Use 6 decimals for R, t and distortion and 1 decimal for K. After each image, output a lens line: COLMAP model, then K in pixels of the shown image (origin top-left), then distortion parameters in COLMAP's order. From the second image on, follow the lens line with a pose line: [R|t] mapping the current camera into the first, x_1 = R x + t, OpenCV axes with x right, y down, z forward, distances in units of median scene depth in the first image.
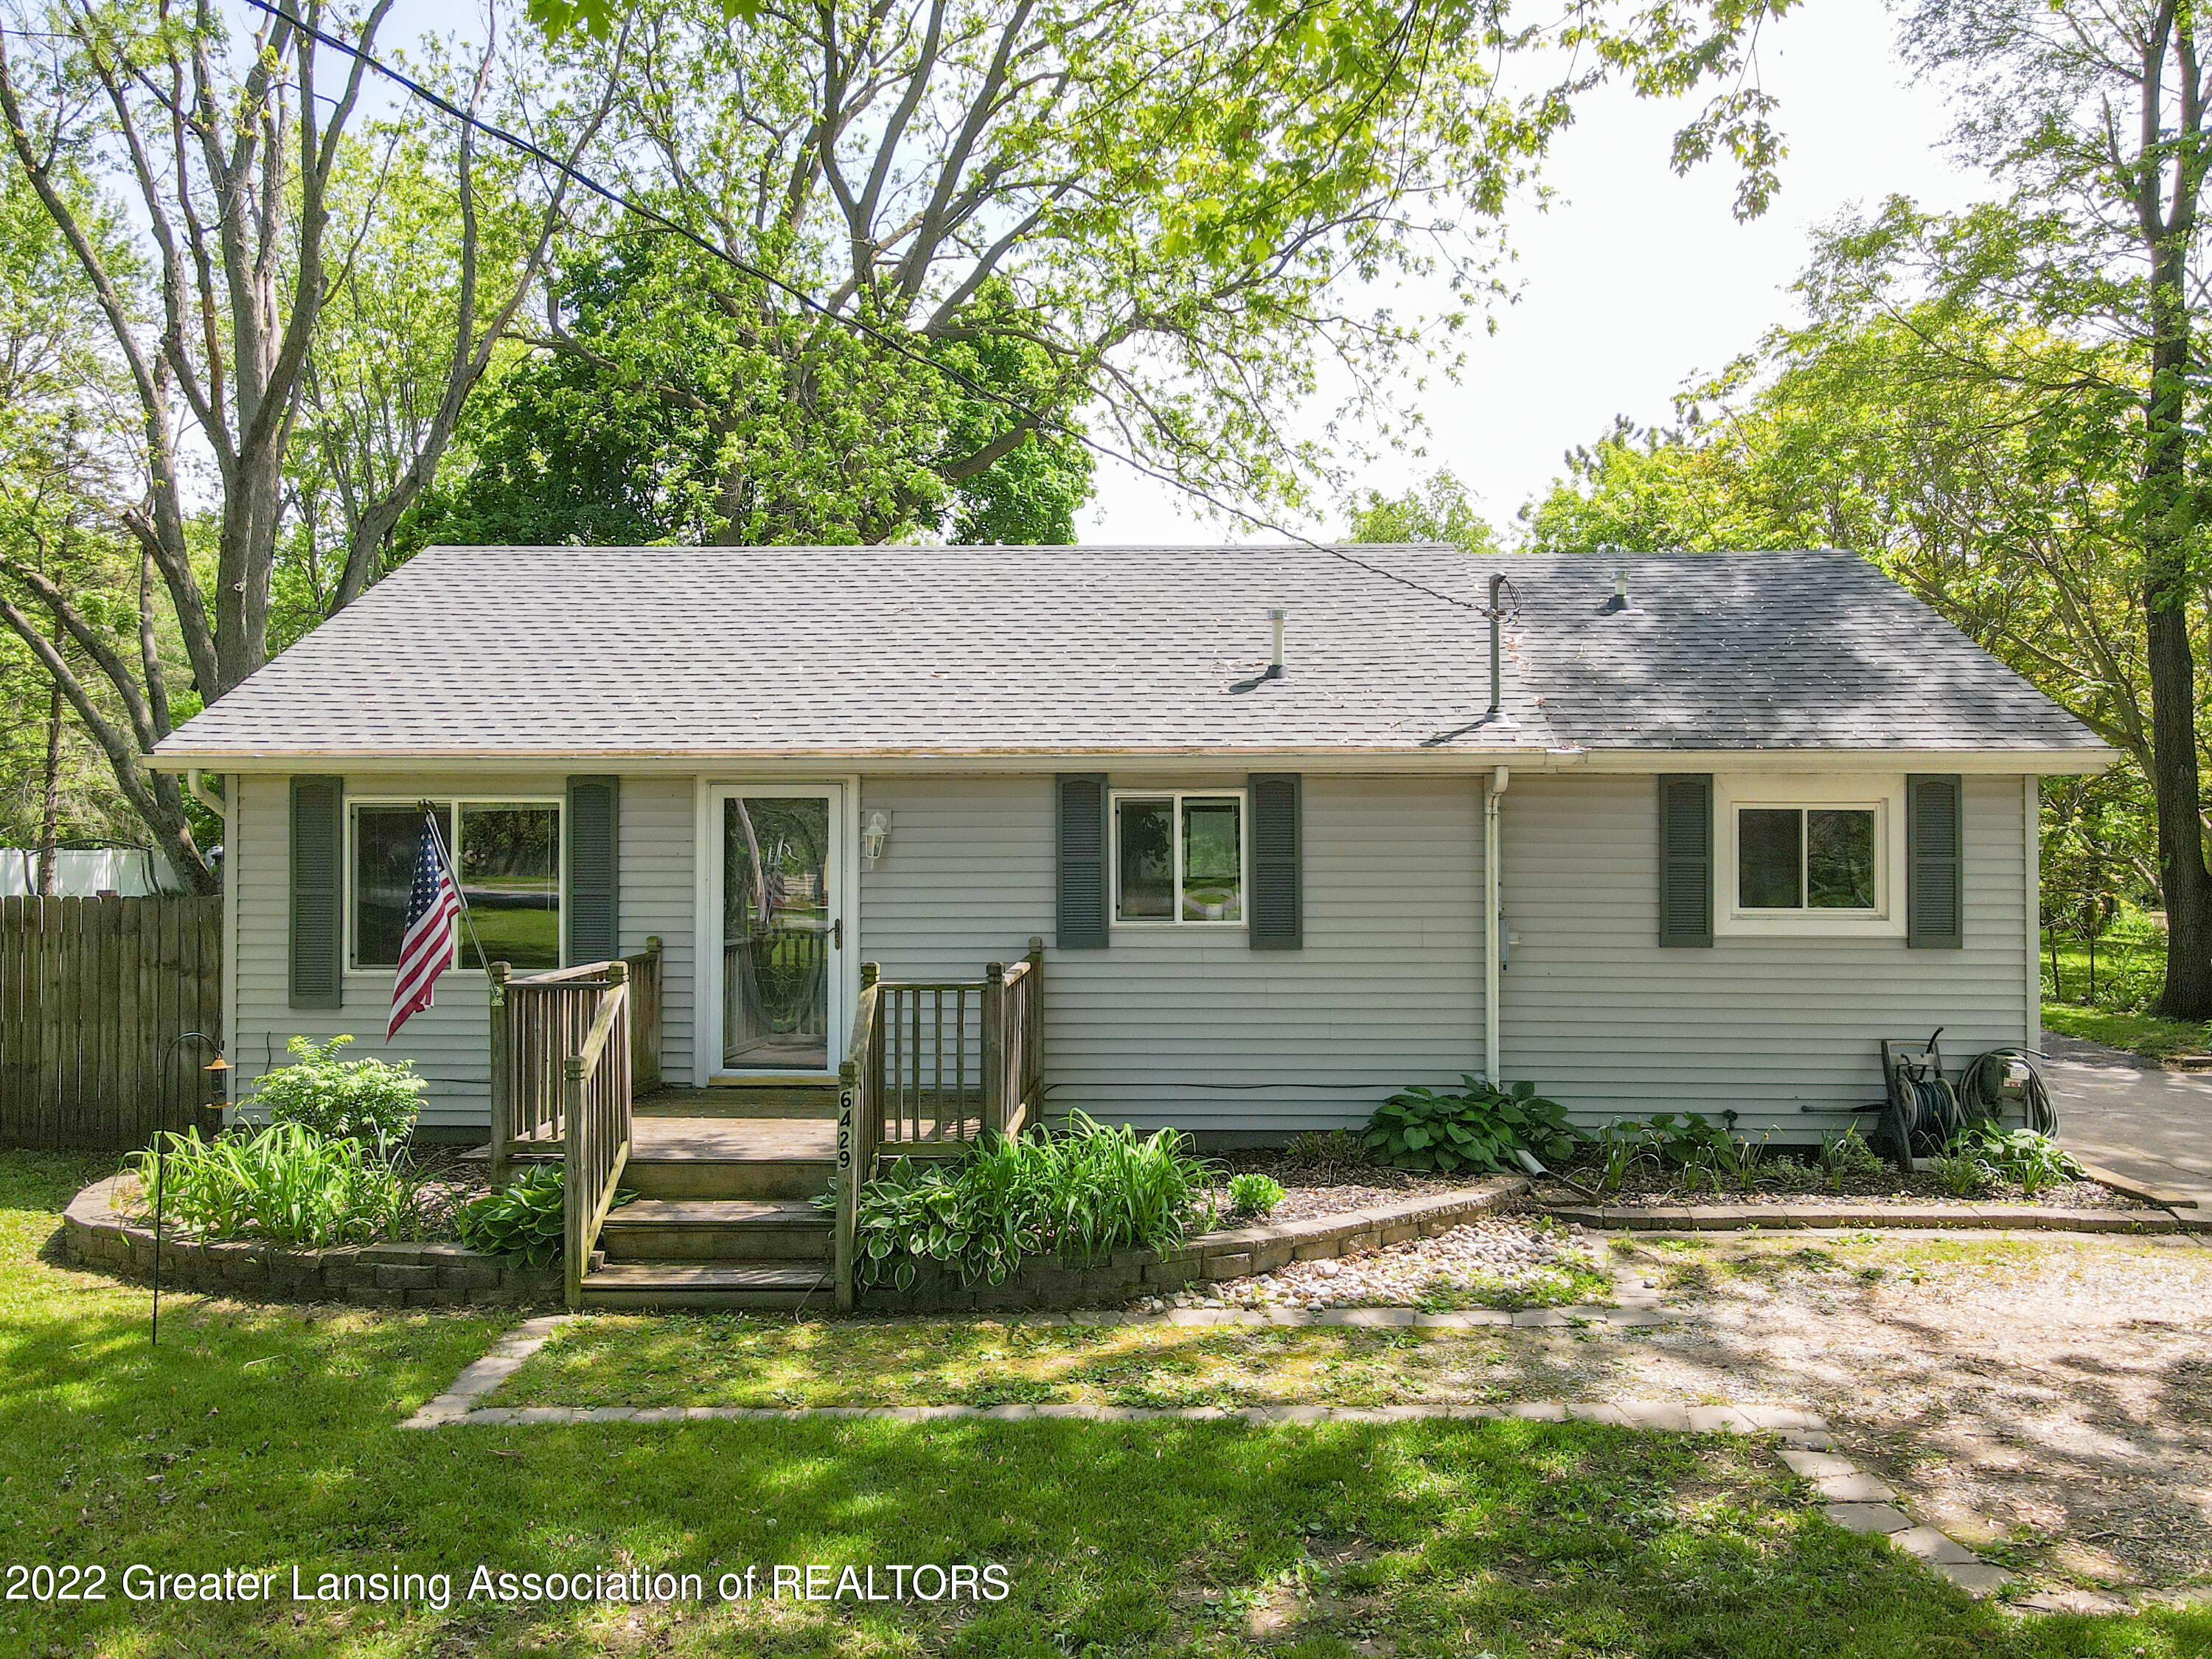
lens RADIAL K [[1545.5, 0, 1107.1], [0, 1545.5, 823.2], [0, 0, 1]] dist [0.006361, 0.002337]
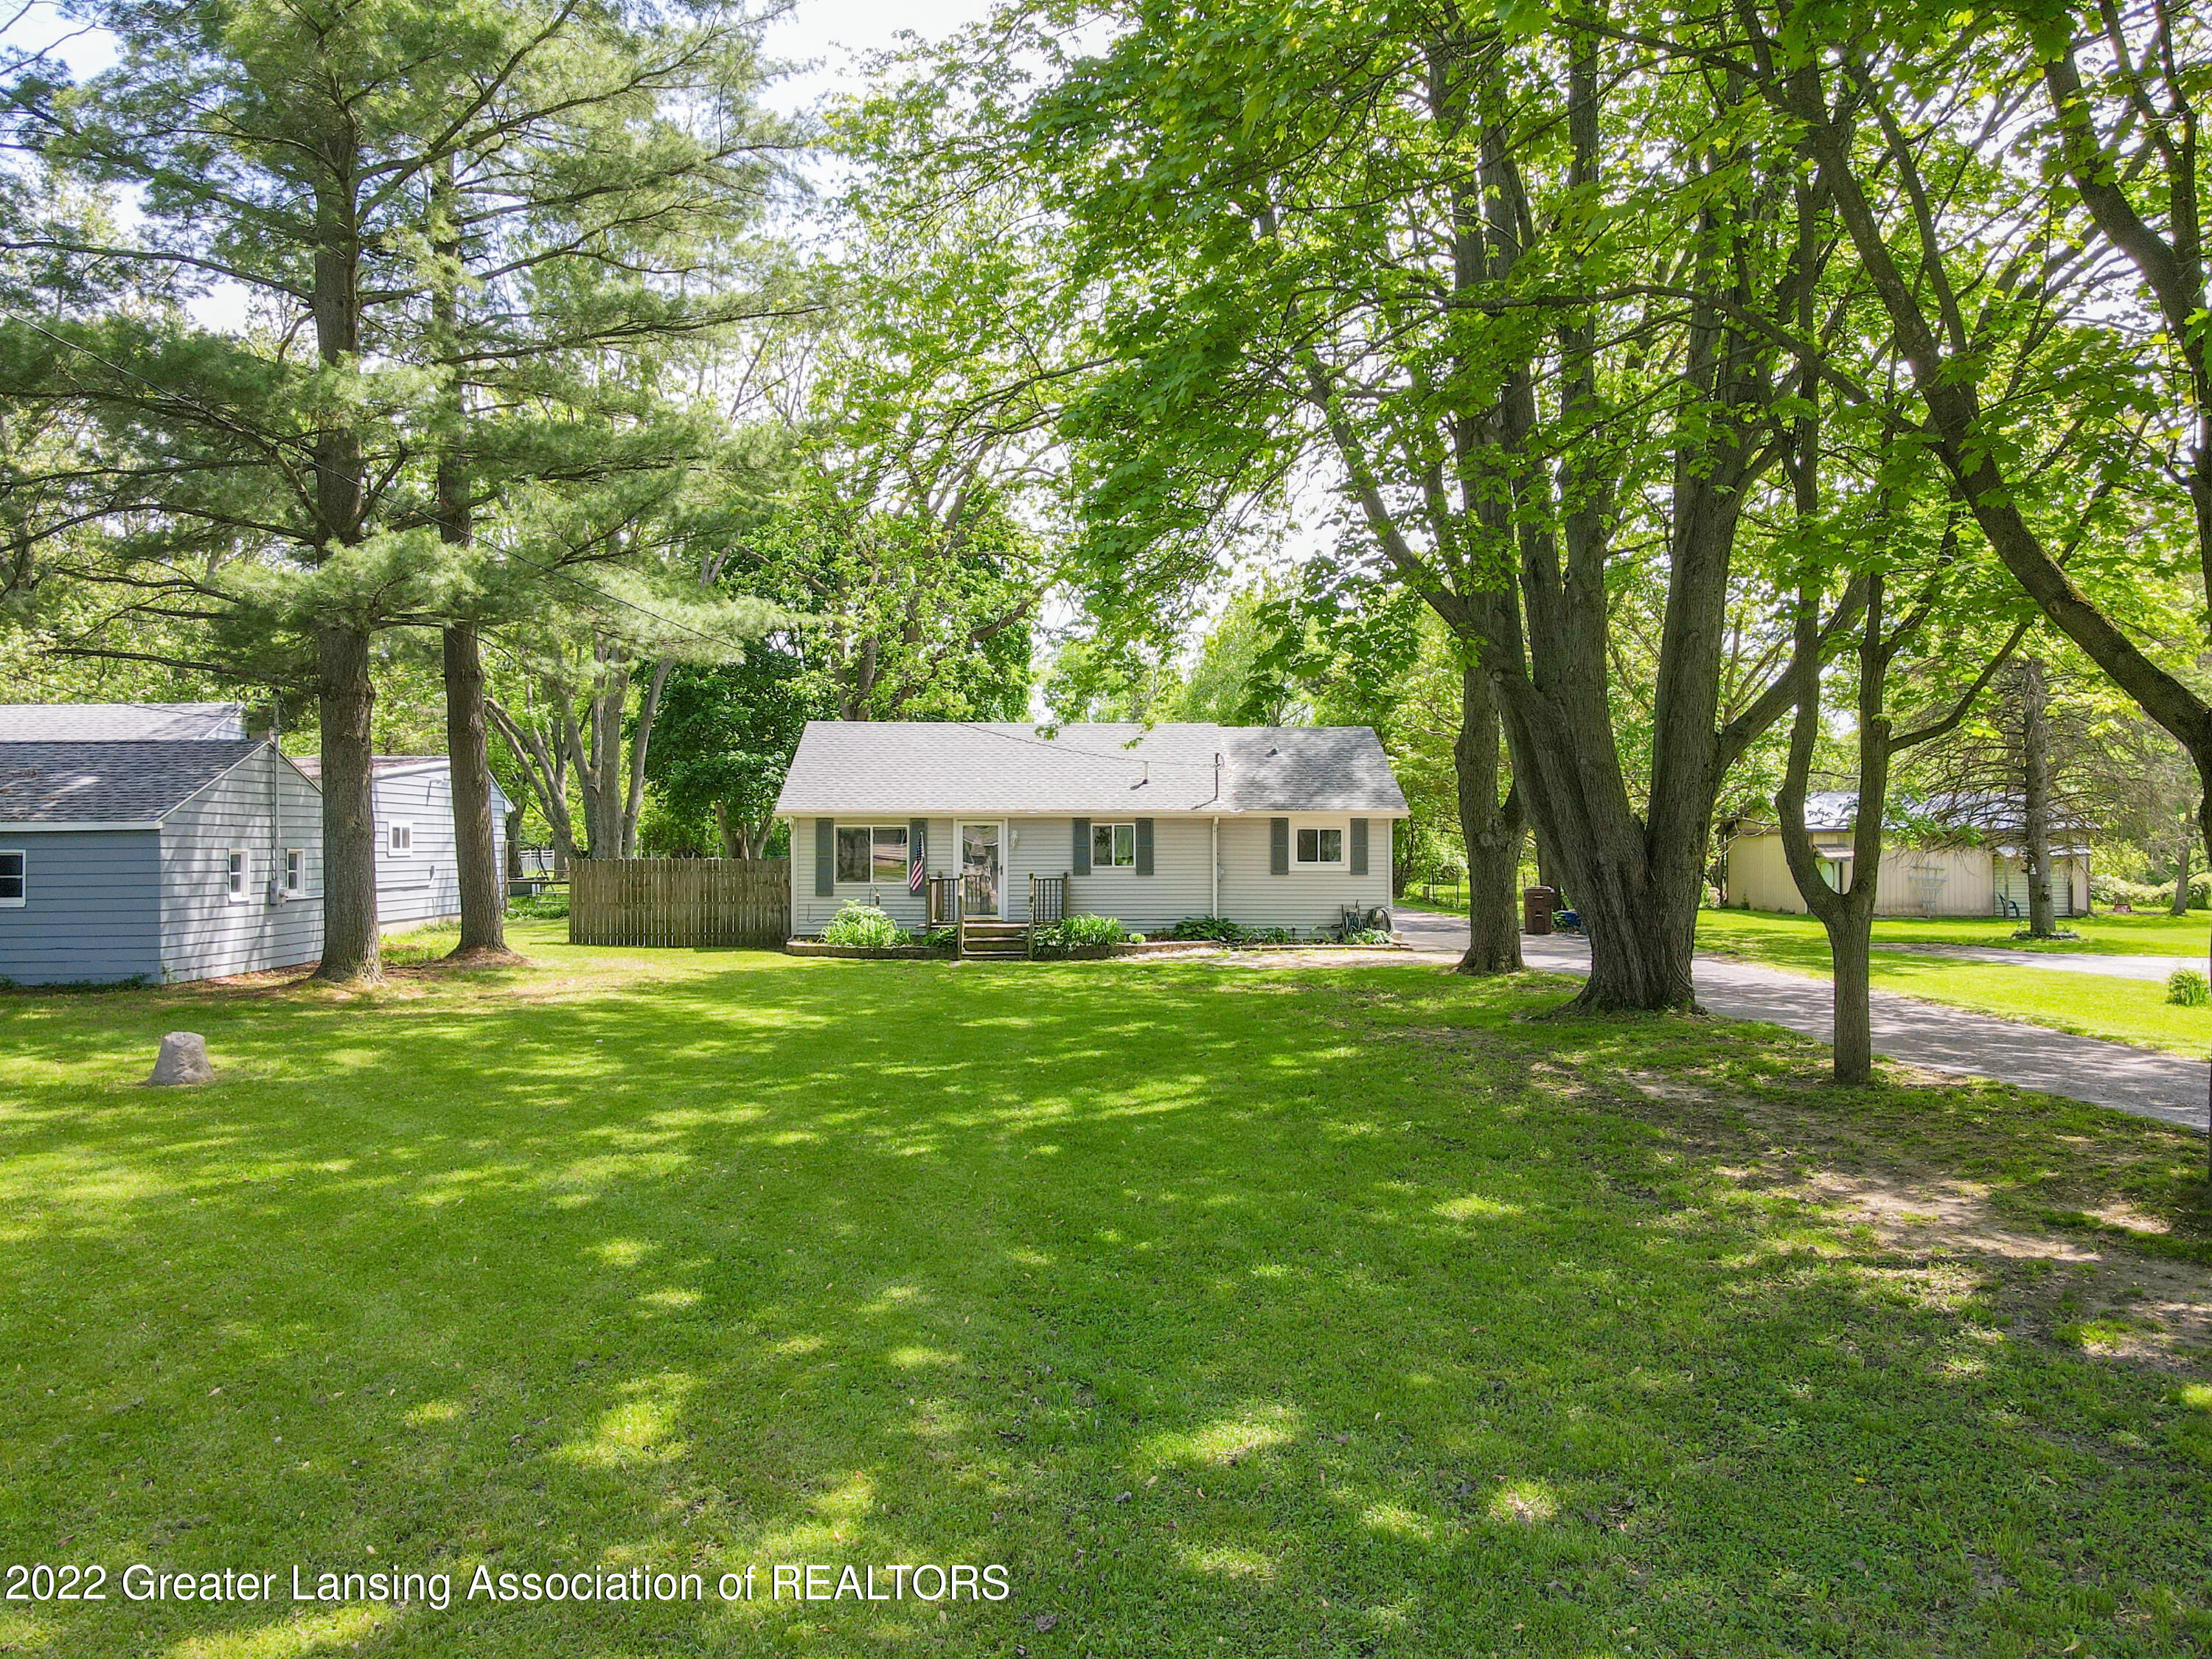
lens RADIAL K [[1545.5, 0, 1105.8], [0, 1545.5, 833.3], [0, 0, 1]] dist [0.006361, 0.002337]
pose [[0.997755, 0.000794, 0.066968, -0.171626], [-0.000821, 1.000000, 0.000381, -0.002705], [-0.066968, -0.000436, 0.997755, -2.030280]]
